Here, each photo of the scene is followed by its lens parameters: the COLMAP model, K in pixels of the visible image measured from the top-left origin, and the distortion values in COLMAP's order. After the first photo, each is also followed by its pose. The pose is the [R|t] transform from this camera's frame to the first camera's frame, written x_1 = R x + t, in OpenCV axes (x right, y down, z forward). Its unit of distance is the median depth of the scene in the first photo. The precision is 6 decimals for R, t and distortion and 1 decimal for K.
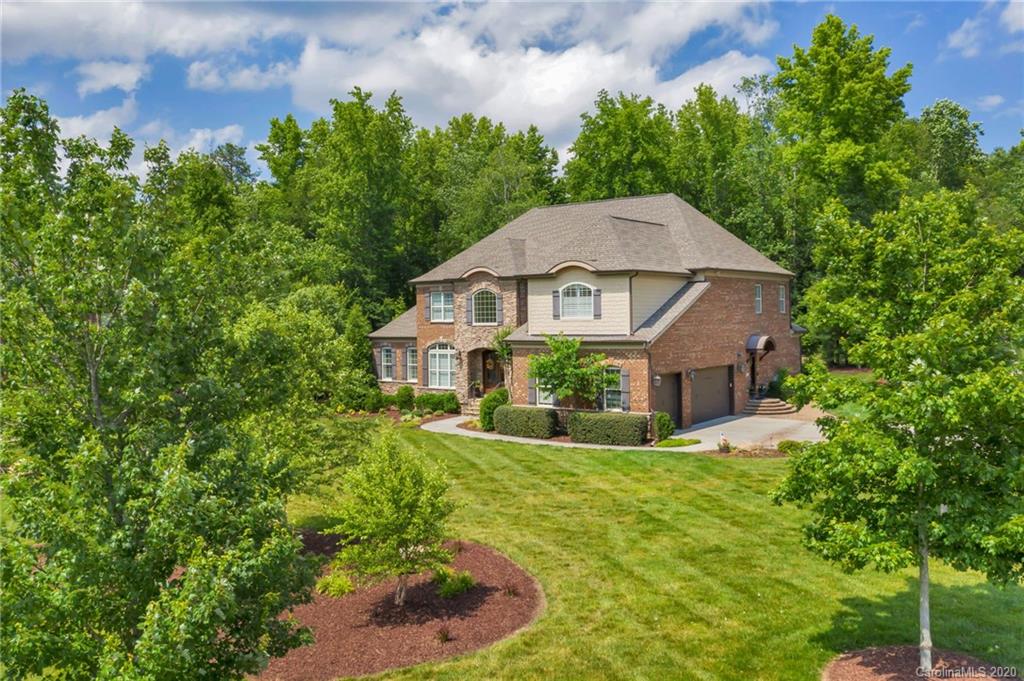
lens RADIAL K [[532.8, 0, 510.6], [0, 532.8, 344.7], [0, 0, 1]] dist [-0.001468, -0.000875]
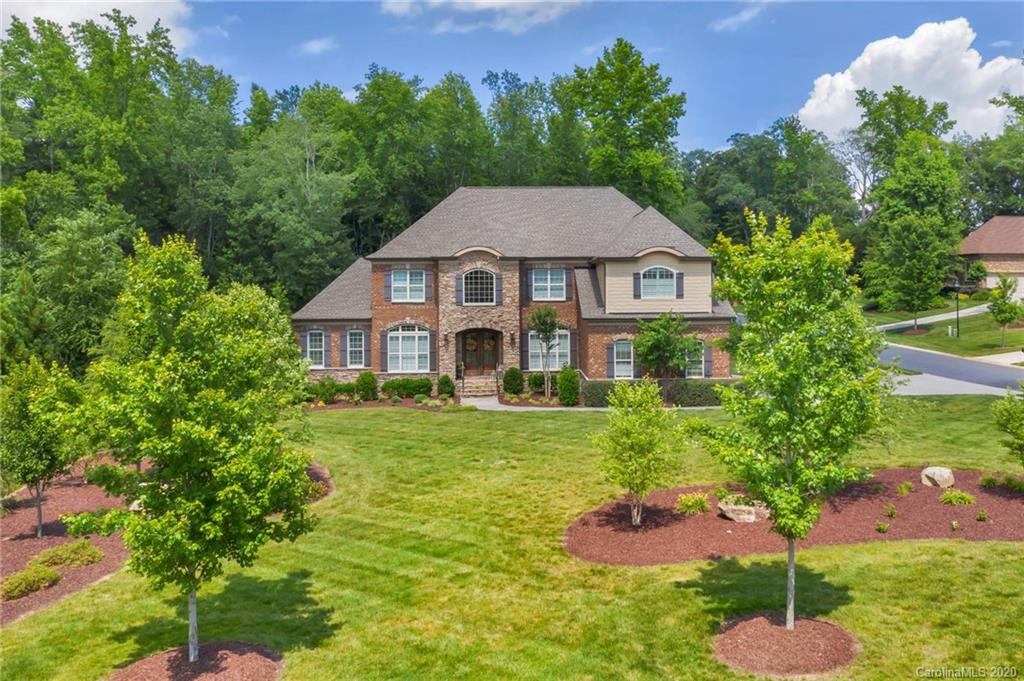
lens RADIAL K [[532.8, 0, 510.6], [0, 532.8, 344.7], [0, 0, 1]] dist [-0.001468, -0.000875]
pose [[0.906602, -0.034765, 0.420552, -0.414165], [0.019633, 0.998996, 0.040257, -0.001884], [-0.421529, -0.028240, 0.906375, 0.073537]]
